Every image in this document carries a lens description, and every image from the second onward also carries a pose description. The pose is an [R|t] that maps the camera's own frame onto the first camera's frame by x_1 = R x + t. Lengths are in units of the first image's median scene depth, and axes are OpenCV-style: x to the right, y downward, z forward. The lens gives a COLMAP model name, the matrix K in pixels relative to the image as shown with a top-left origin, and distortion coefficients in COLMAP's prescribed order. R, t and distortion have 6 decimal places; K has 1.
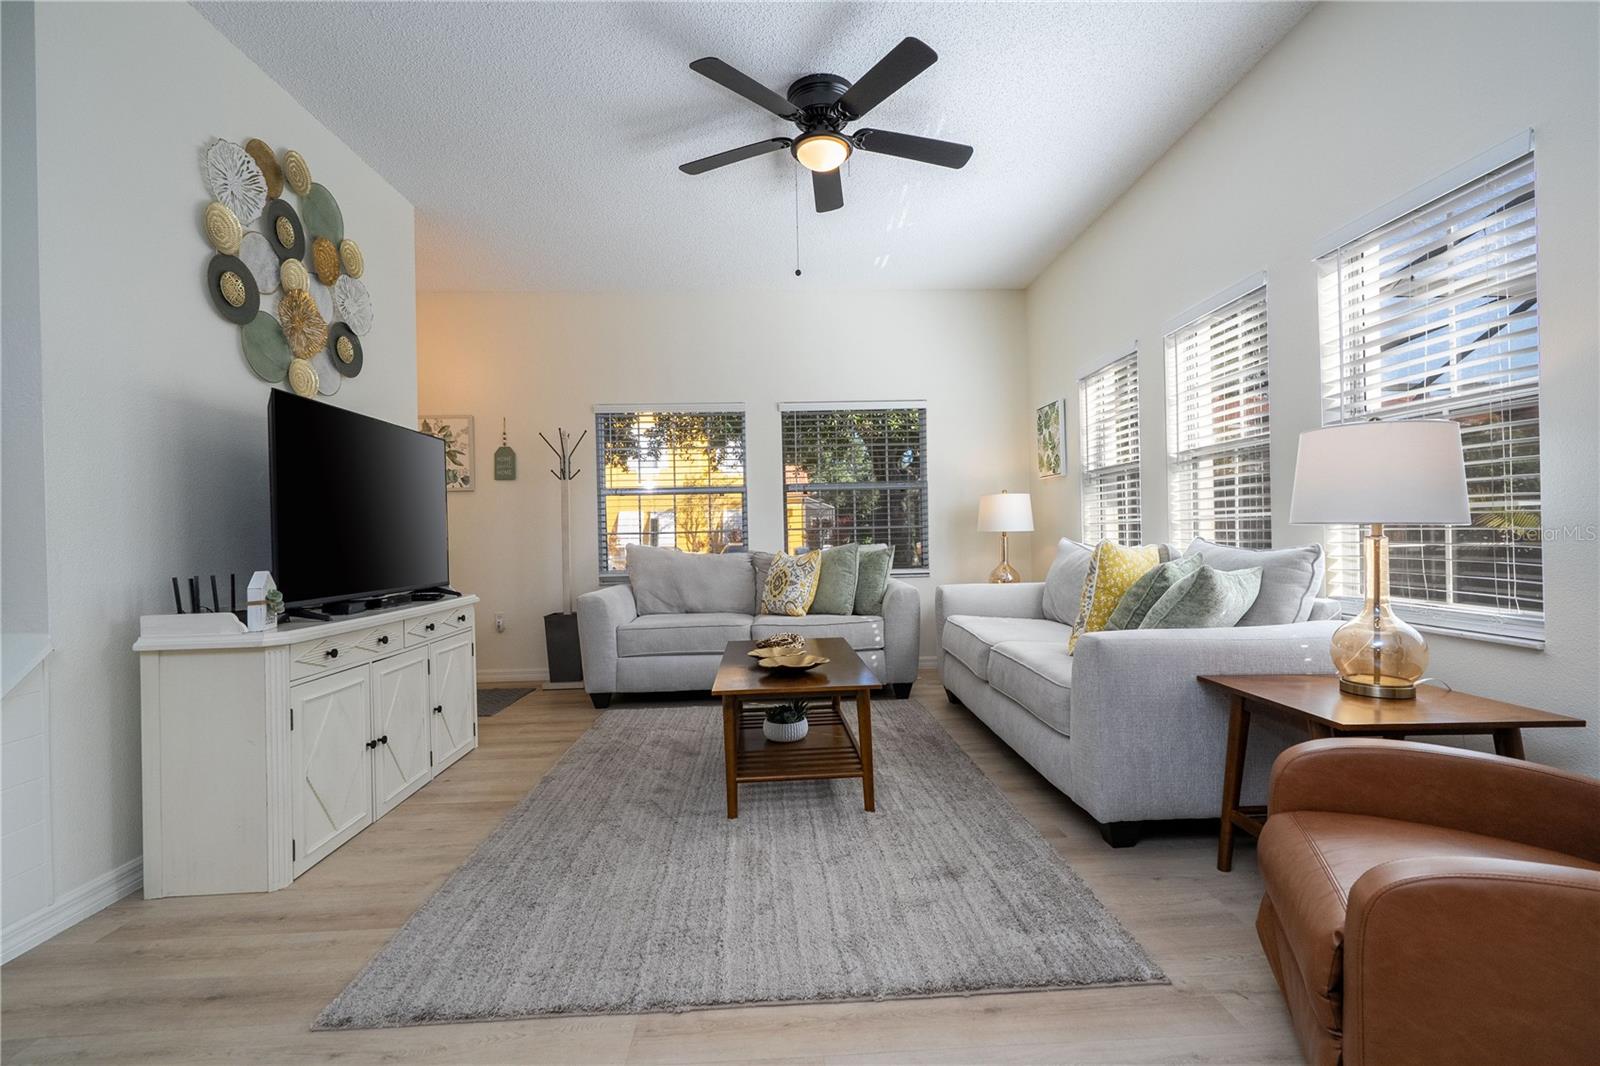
lens RADIAL K [[720.5, 0, 808.1], [0, 720.5, 529.4], [0, 0, 1]] dist [-0.003113, 0.002218]
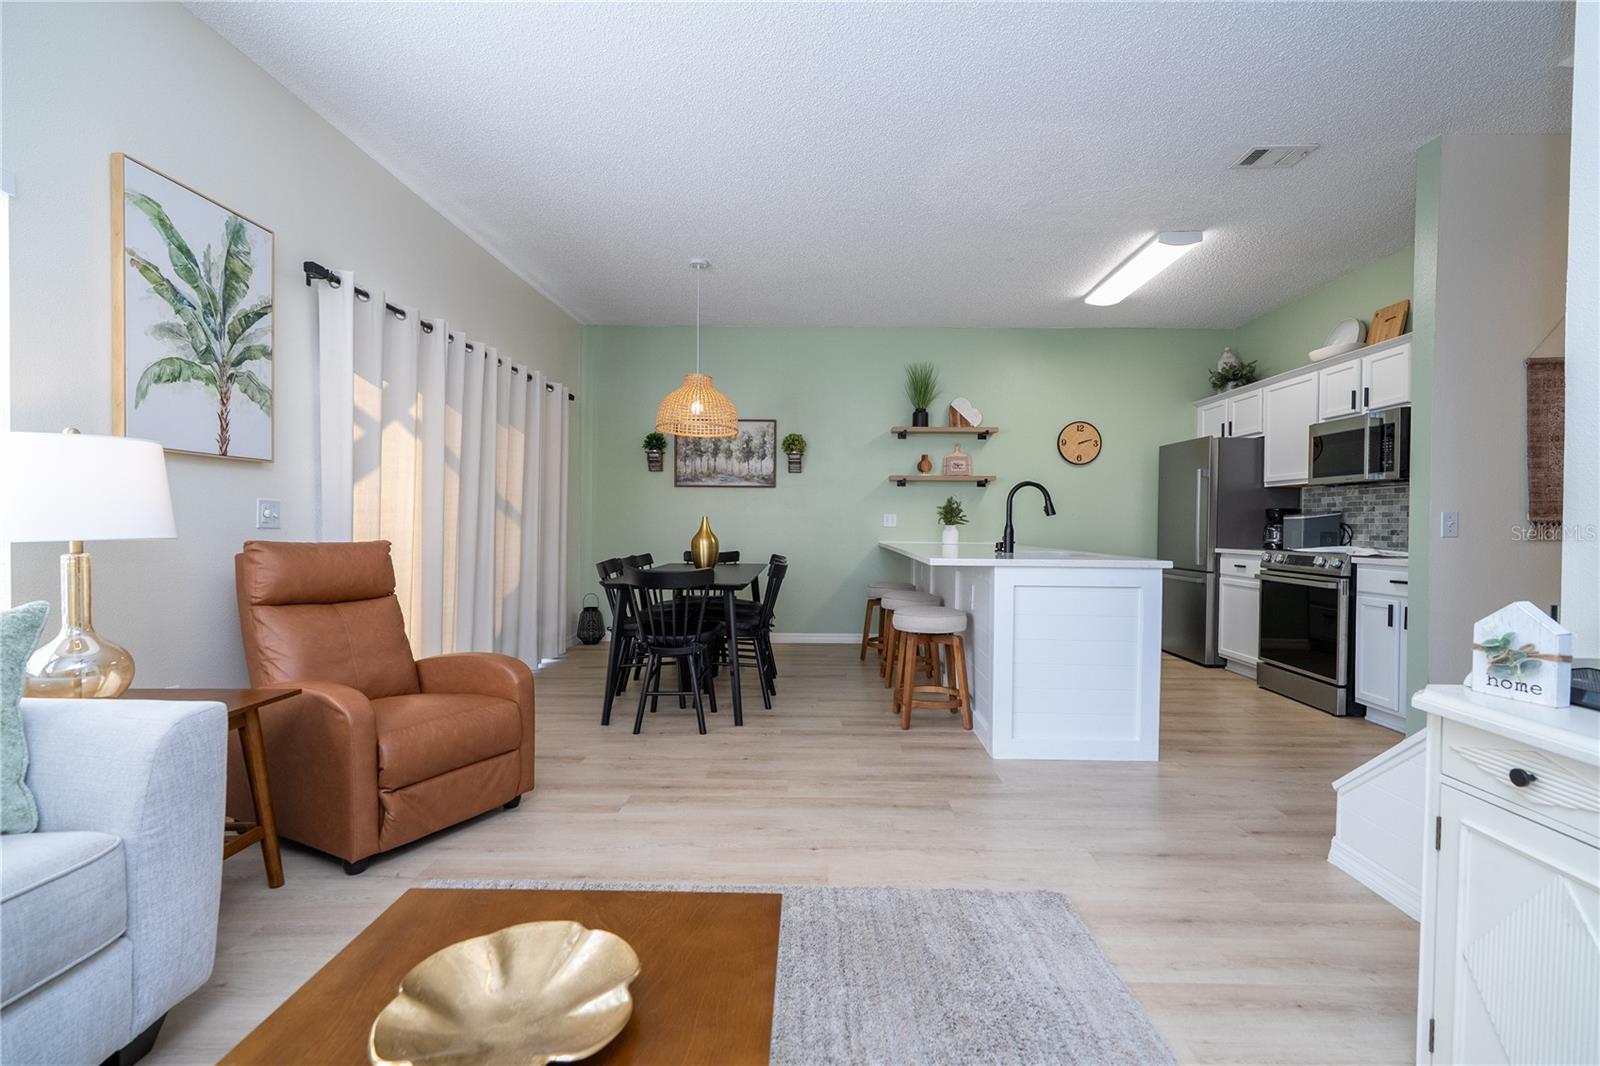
lens RADIAL K [[720.5, 0, 808.5], [0, 720.5, 532.7], [0, 0, 1]] dist [-0.003113, 0.002218]
pose [[-0.997966, 0.011881, 0.062628, -0.150654], [0.012453, 0.999884, 0.008752, -0.012579], [-0.062517, 0.009514, -0.997999, 1.244588]]
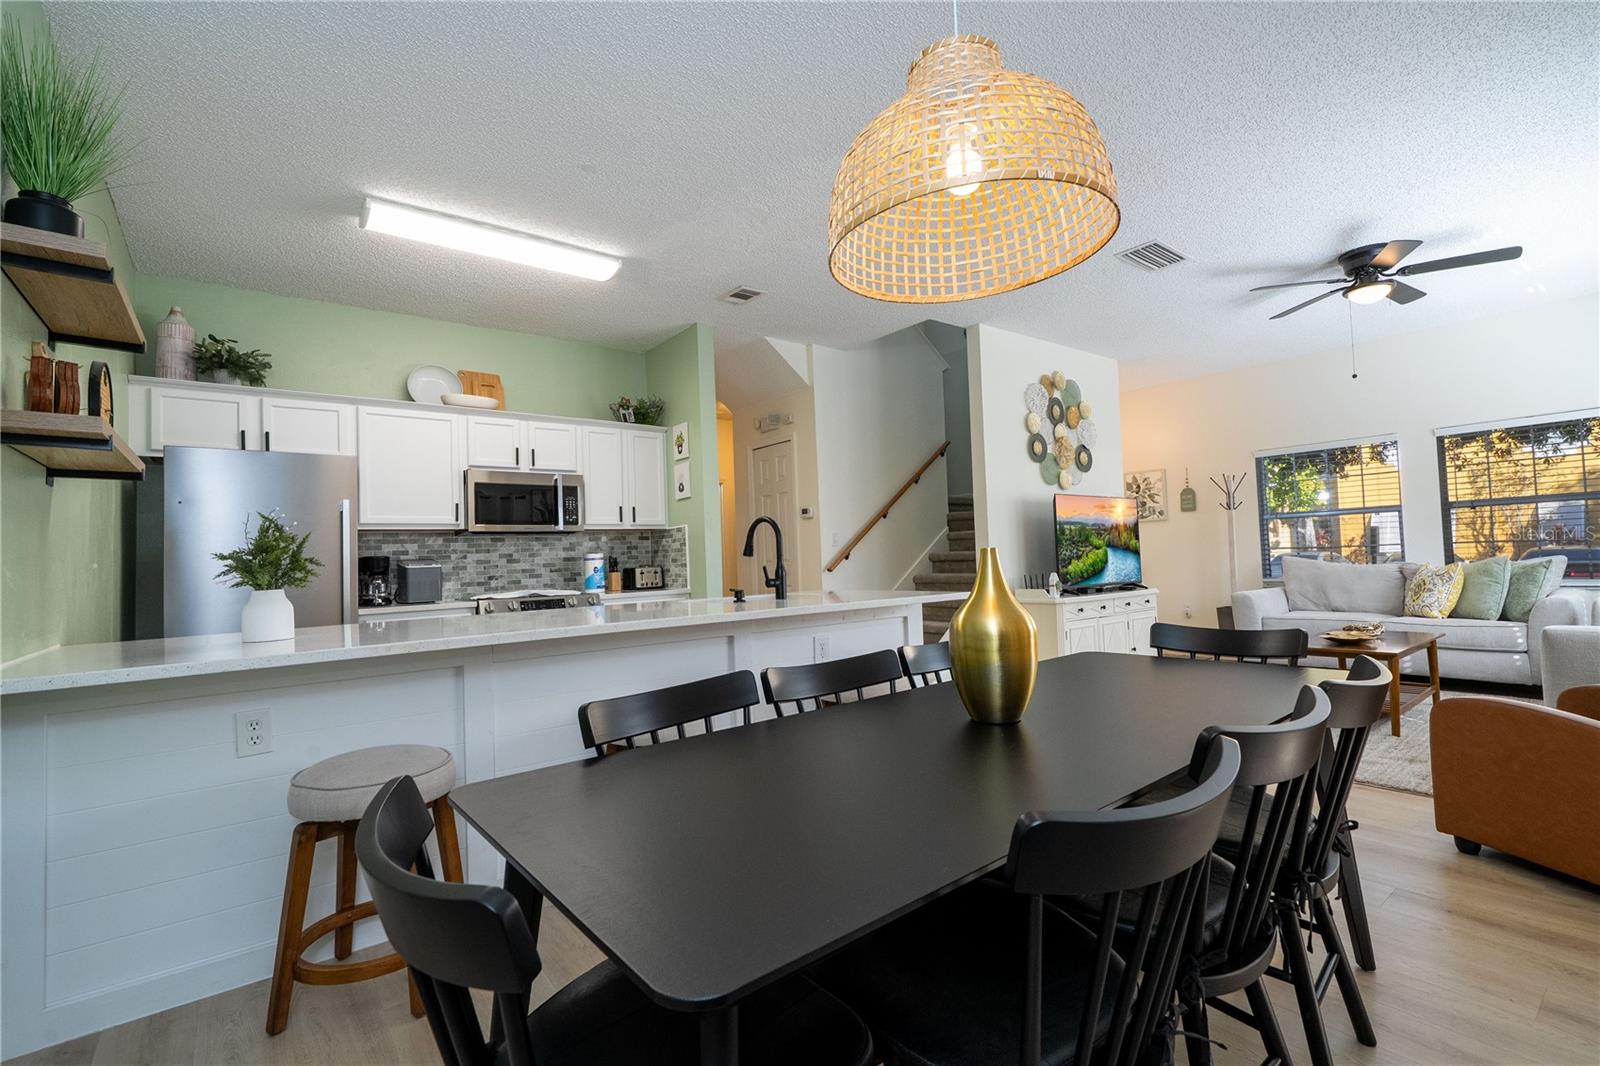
lens RADIAL K [[720.5, 0, 808.0], [0, 720.5, 533.3], [0, 0, 1]] dist [-0.003113, 0.002218]
pose [[0.579051, -0.026443, -0.814862, 0.553282], [0.026909, 0.999549, -0.013314, -0.047526], [0.814847, -0.014217, 0.579502, -0.805356]]
